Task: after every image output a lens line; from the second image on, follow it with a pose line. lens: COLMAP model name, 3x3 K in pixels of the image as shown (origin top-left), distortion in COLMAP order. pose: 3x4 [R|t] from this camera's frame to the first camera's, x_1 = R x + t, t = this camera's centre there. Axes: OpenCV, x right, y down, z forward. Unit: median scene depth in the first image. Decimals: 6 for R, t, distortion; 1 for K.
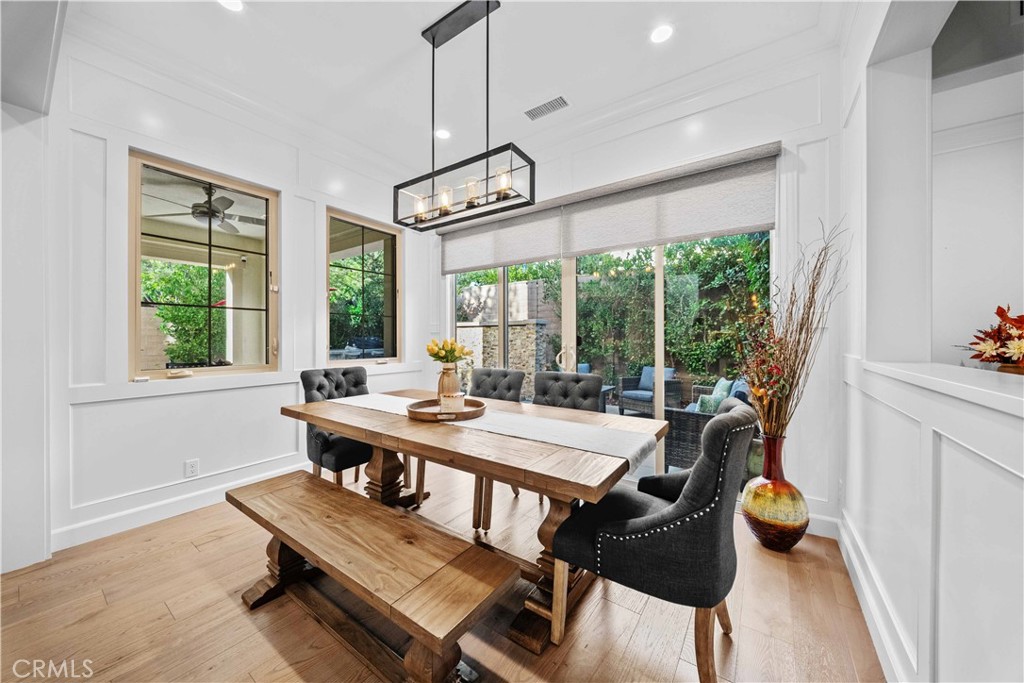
lens RADIAL K [[362.6, 0, 508.6], [0, 362.6, 338.8], [0, 0, 1]] dist [0.000728, -0.003167]
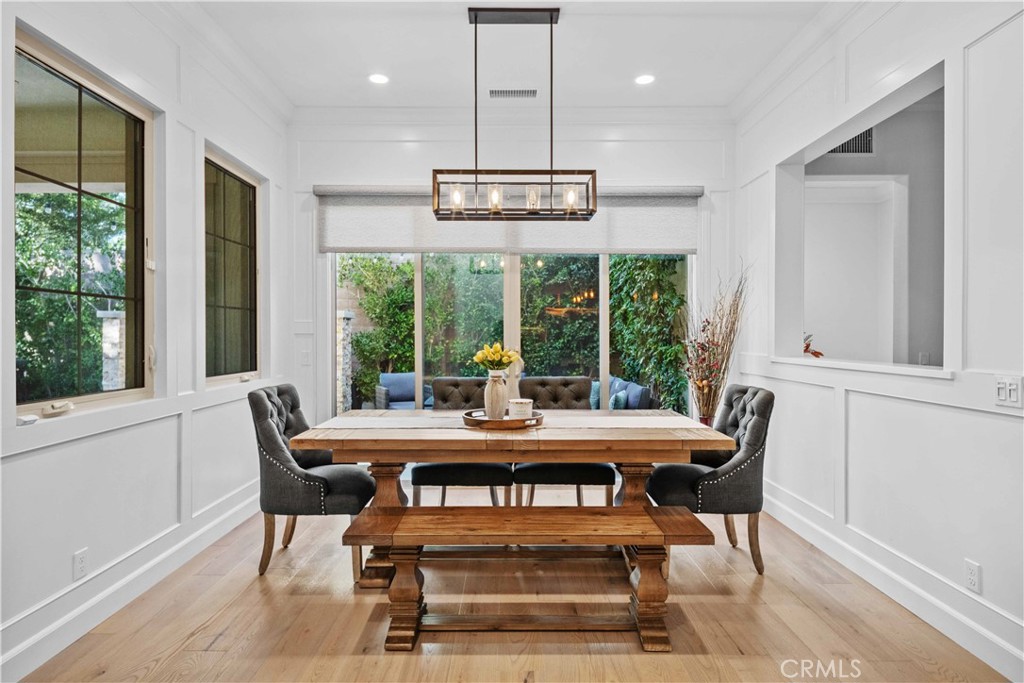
lens RADIAL K [[554.2, 0, 514.0], [0, 554.2, 340.8], [0, 0, 1]] dist [0.008030, -0.000073]
pose [[0.809324, -0.006350, 0.587329, -0.775003], [0.001127, 0.999957, 0.009259, -0.019184], [-0.587362, -0.006832, 0.809295, -0.156670]]
